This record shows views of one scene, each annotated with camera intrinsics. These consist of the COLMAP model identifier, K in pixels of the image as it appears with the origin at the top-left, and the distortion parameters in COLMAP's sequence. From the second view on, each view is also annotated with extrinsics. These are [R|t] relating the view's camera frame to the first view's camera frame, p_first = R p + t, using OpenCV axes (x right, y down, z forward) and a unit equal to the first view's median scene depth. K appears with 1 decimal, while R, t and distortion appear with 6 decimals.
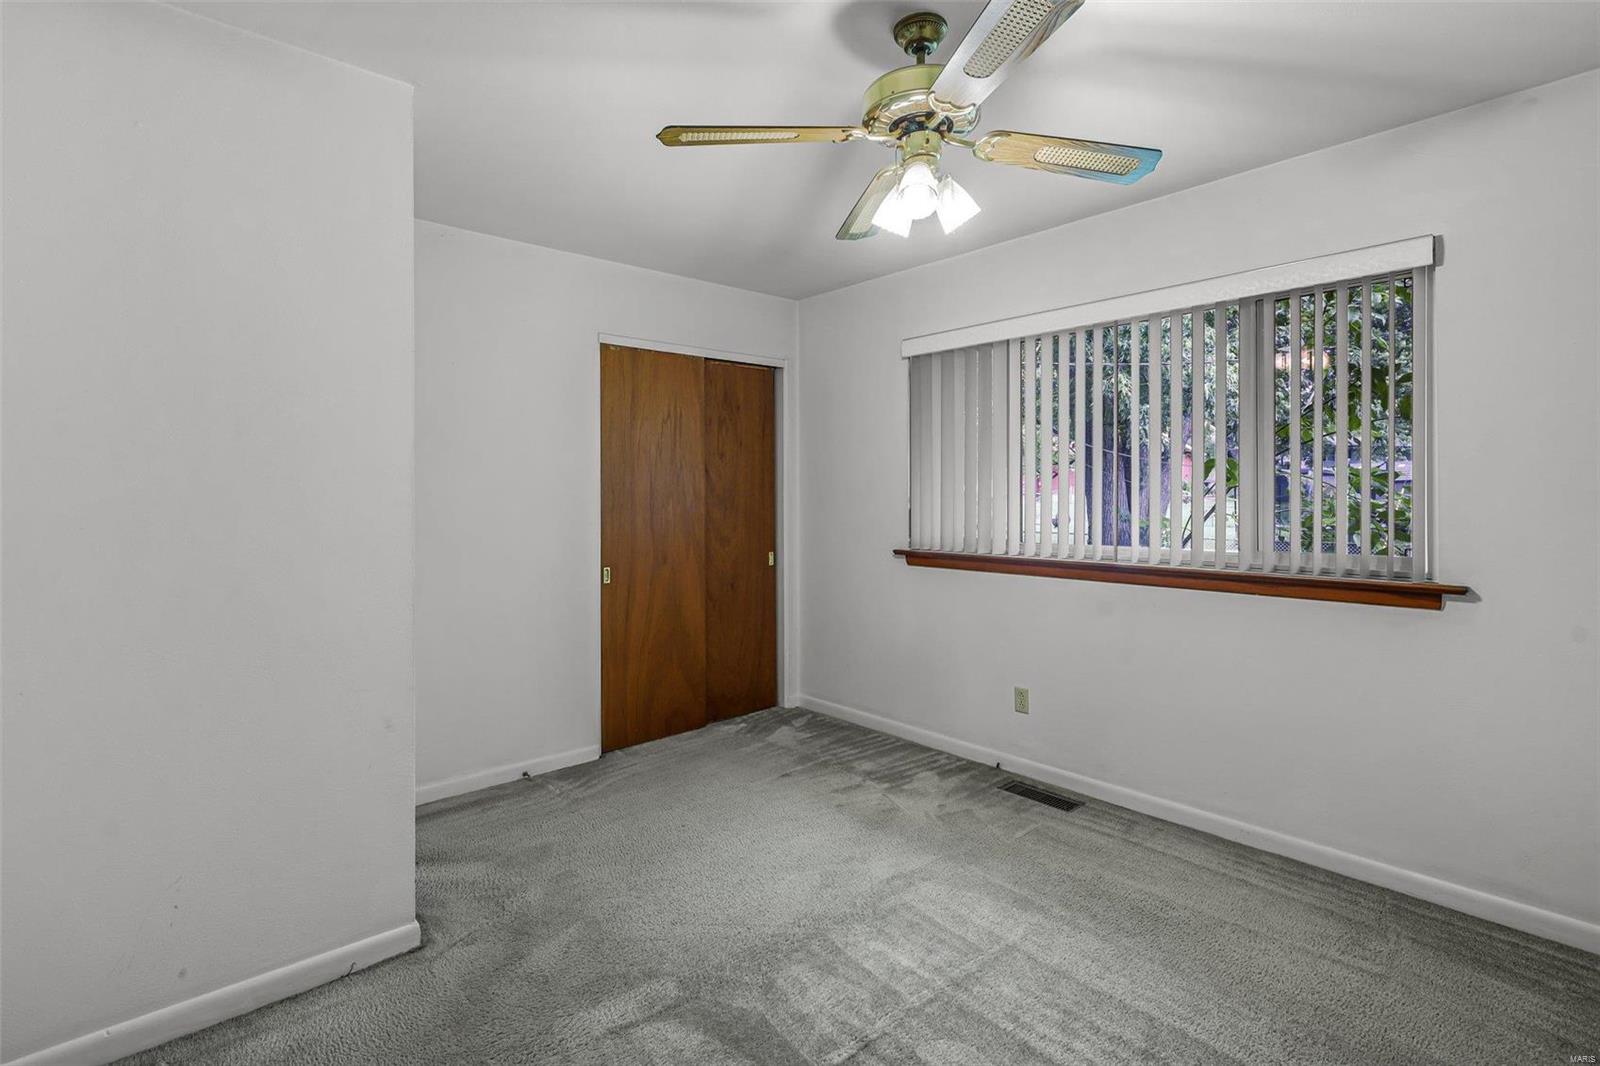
lens RADIAL K [[765.0, 0, 803.8], [0, 765.0, 492.8], [0, 0, 1]] dist [0.000171, -0.000181]
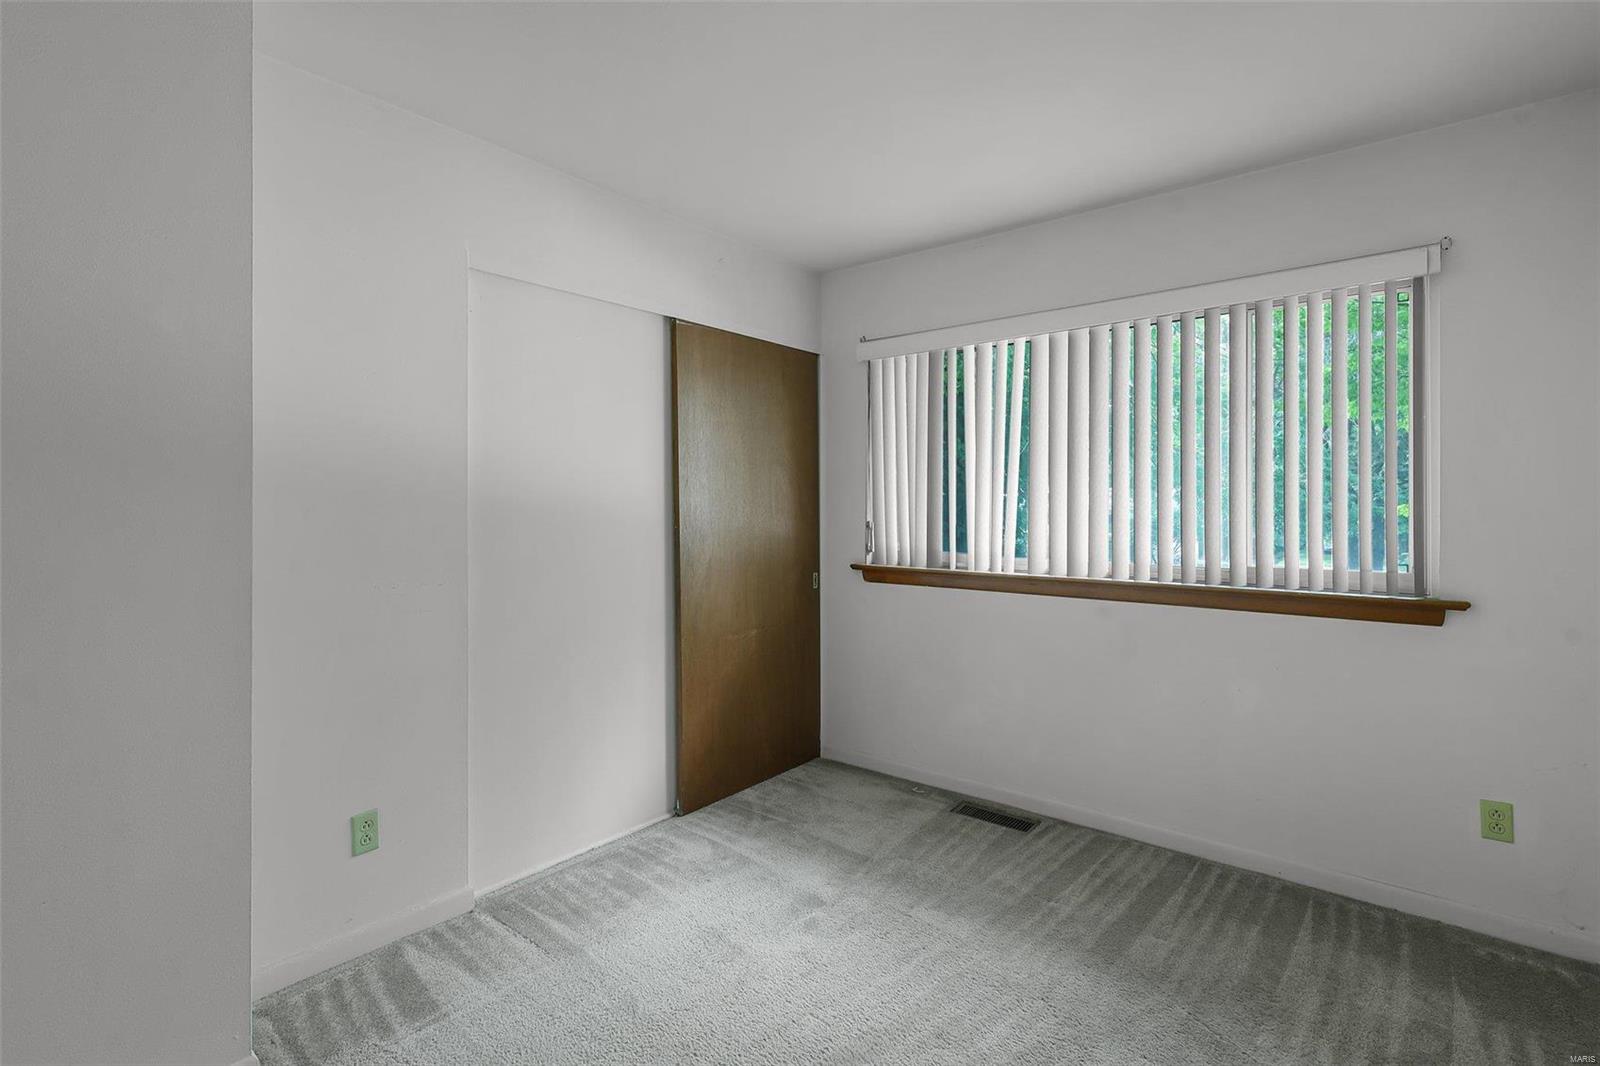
lens RADIAL K [[756.1, 0, 789.6], [0, 756.1, 503.9], [0, 0, 1]] dist [0.000704, 0.000289]
pose [[0.991584, 0.004009, 0.129403, -0.195513], [-0.004038, 0.999992, -0.000036, 0.000085], [-0.129403, -0.000487, 0.991592, 0.211865]]
